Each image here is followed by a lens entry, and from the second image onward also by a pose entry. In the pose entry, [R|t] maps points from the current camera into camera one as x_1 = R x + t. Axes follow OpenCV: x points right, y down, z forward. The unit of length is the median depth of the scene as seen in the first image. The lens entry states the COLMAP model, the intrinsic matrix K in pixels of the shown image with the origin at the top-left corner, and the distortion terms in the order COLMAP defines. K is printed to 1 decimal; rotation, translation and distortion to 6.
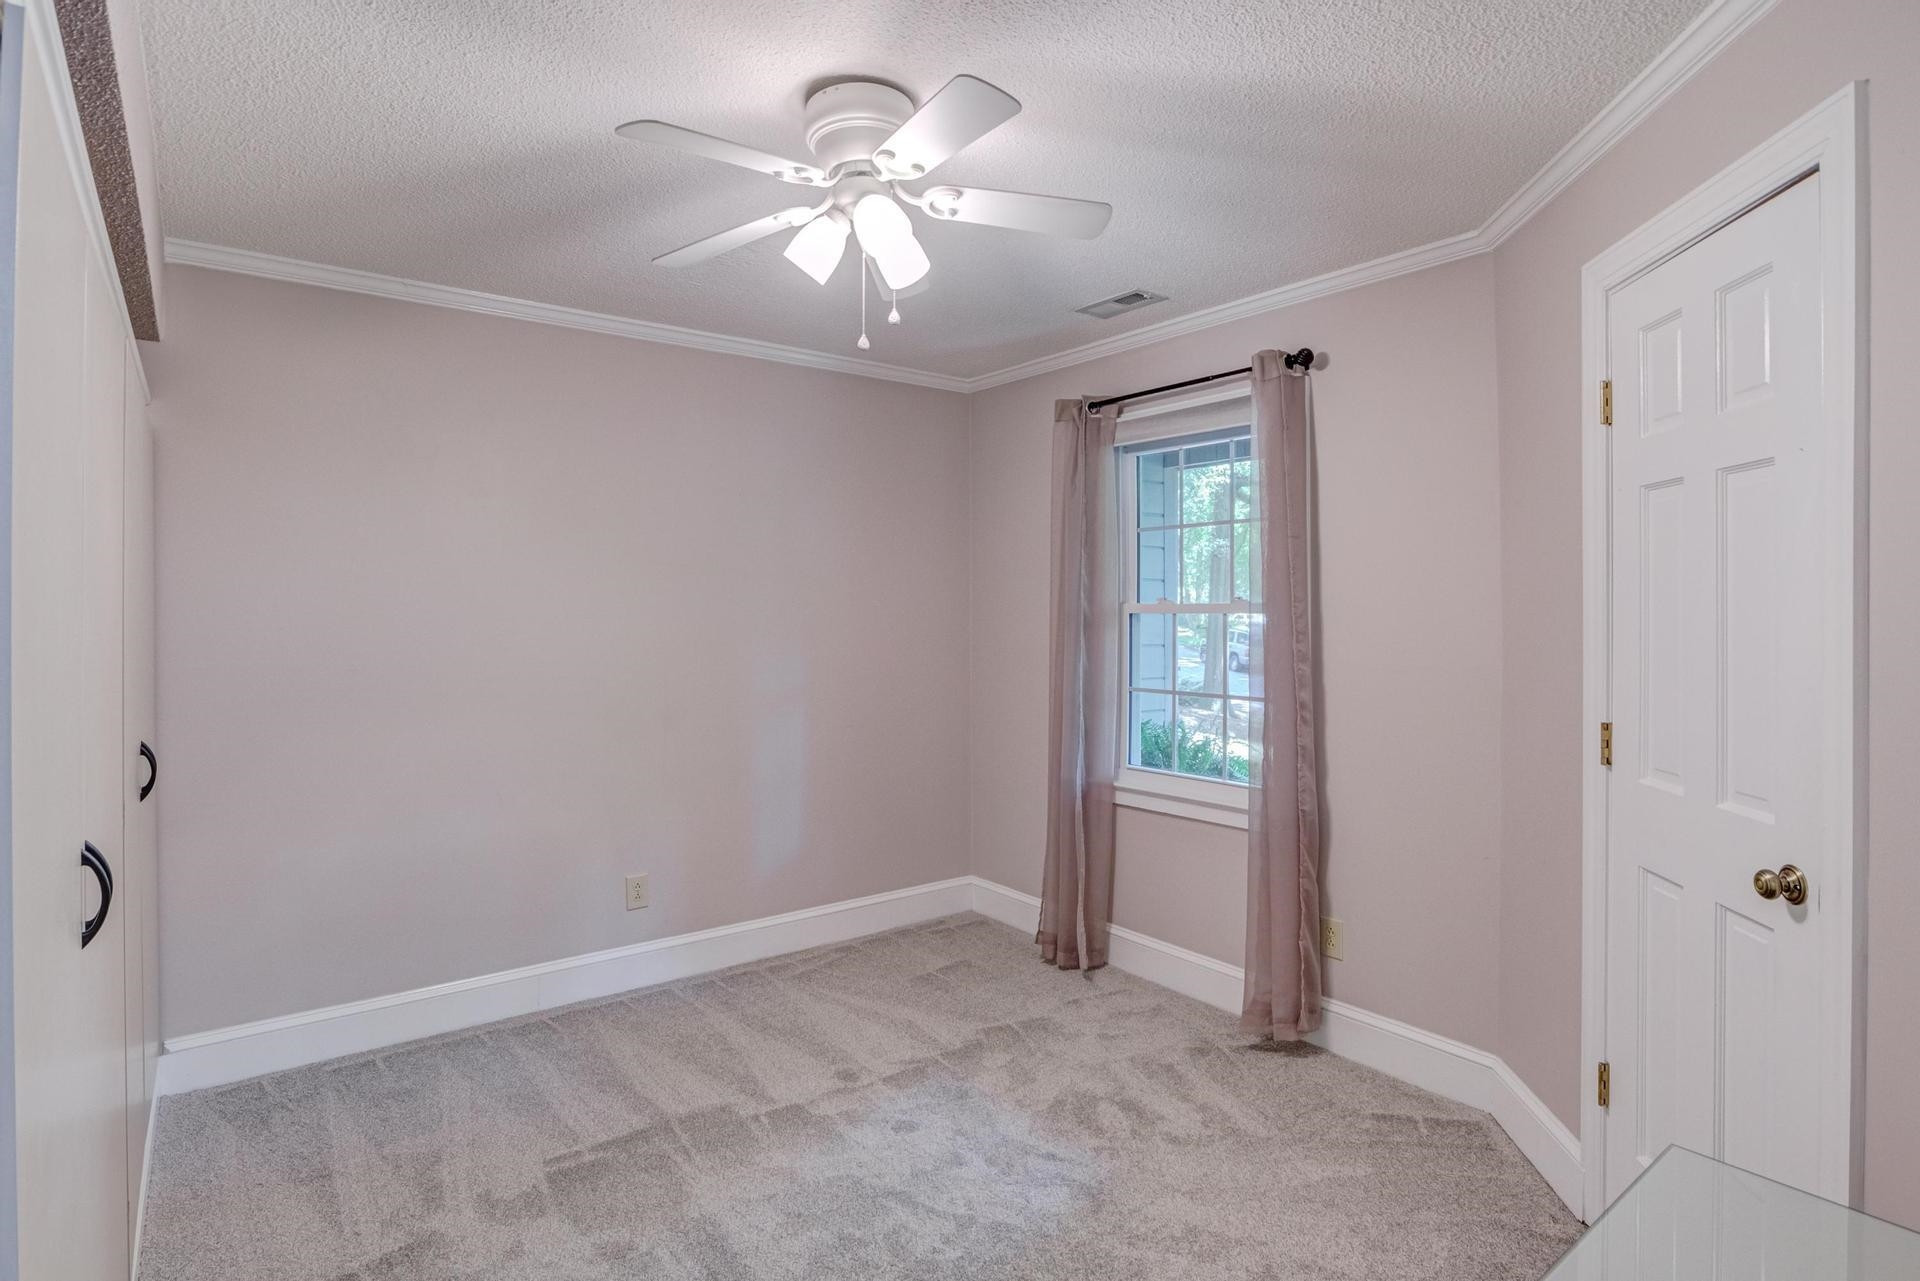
lens RADIAL K [[965.4, 0, 959.2], [0, 965.4, 628.6], [0, 0, 1]] dist [-0.010777, 0.006687]
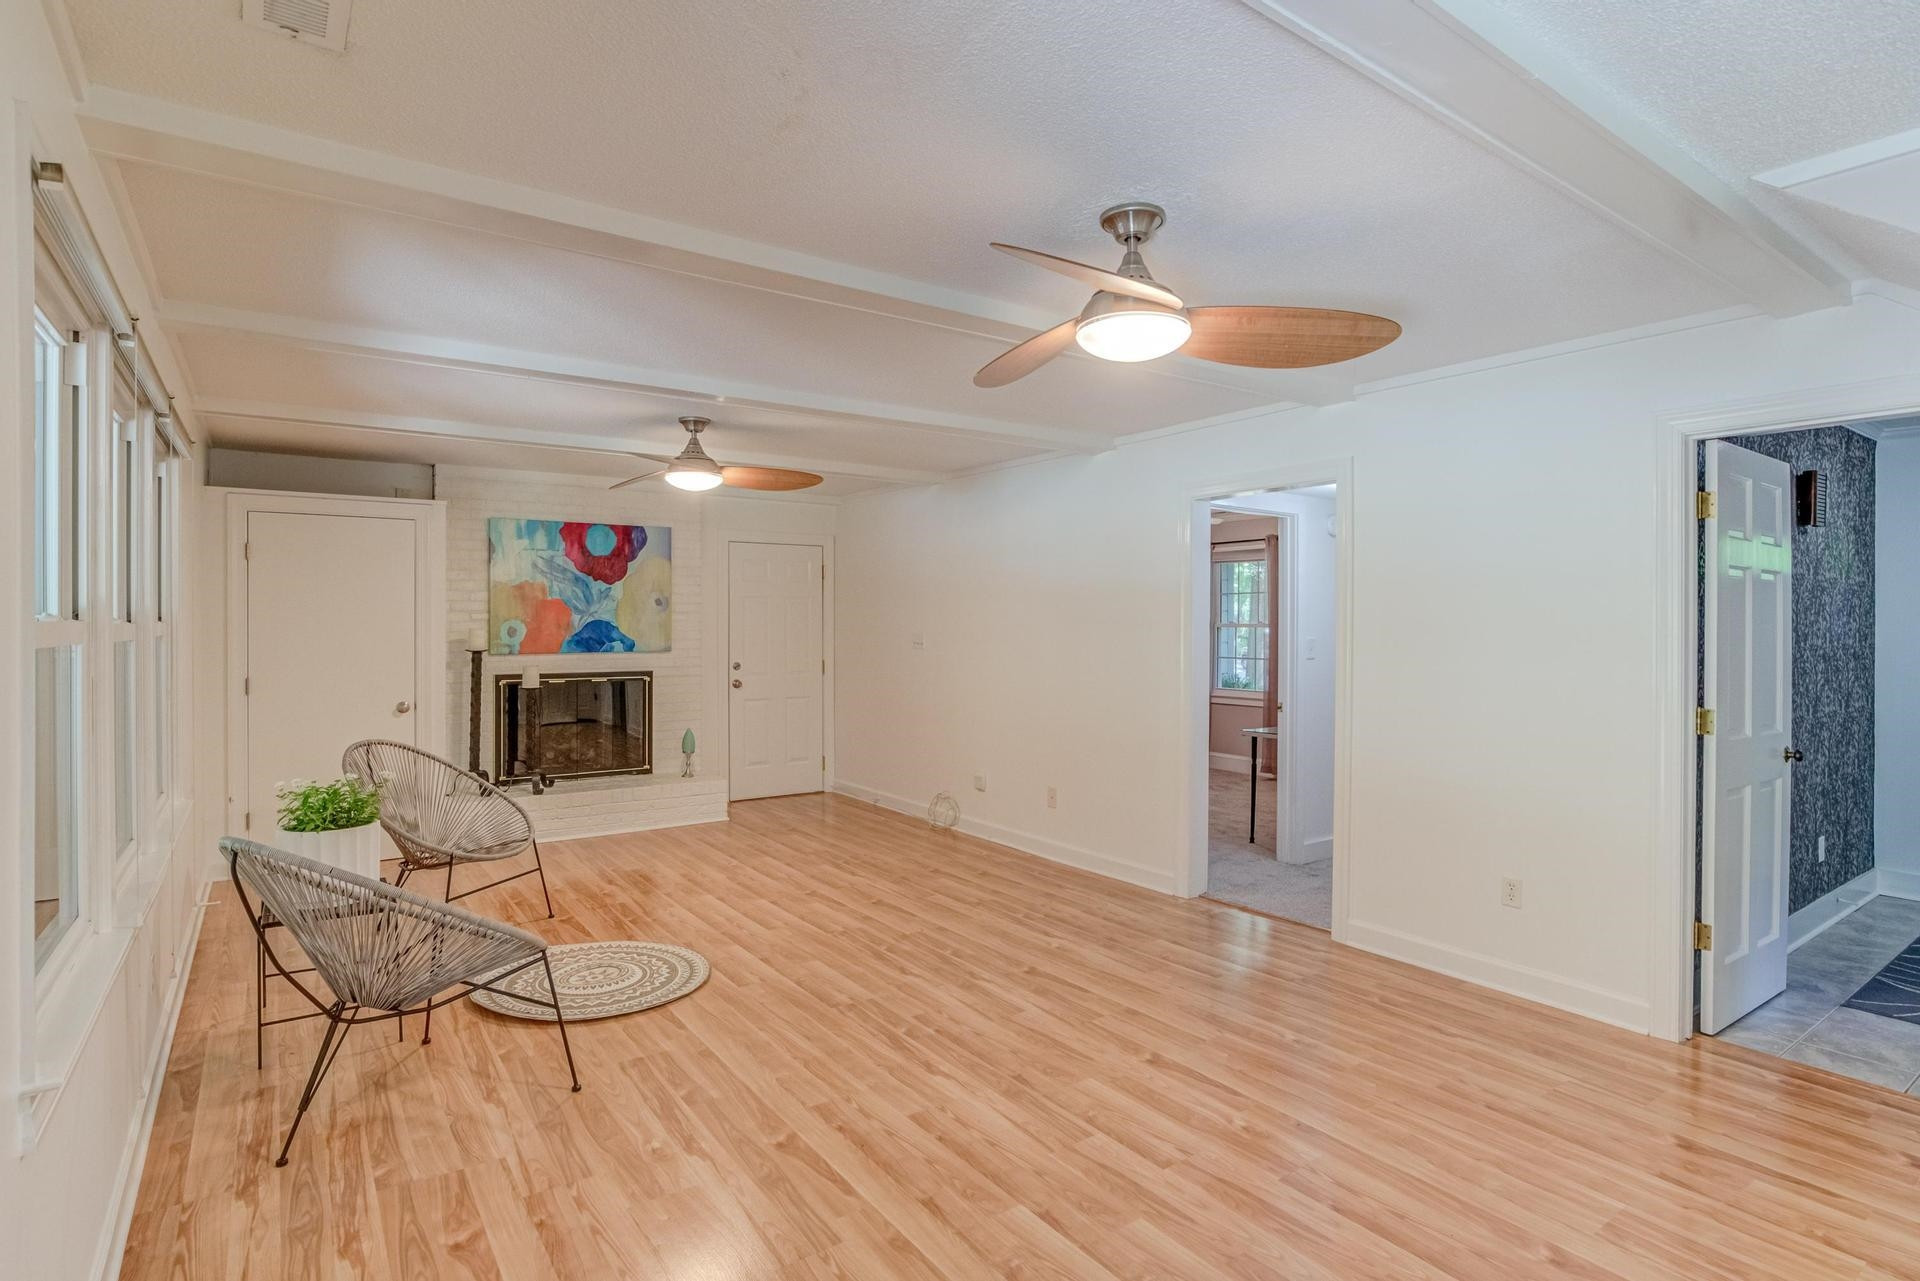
lens RADIAL K [[965.4, 0, 961.6], [0, 965.4, 638.3], [0, 0, 1]] dist [-0.010777, 0.006687]
pose [[0.999304, 0.012084, -0.035300, -0.459016], [-0.012135, 0.999926, -0.001221, 0.027748], [0.035283, 0.001648, 0.999376, -1.752117]]
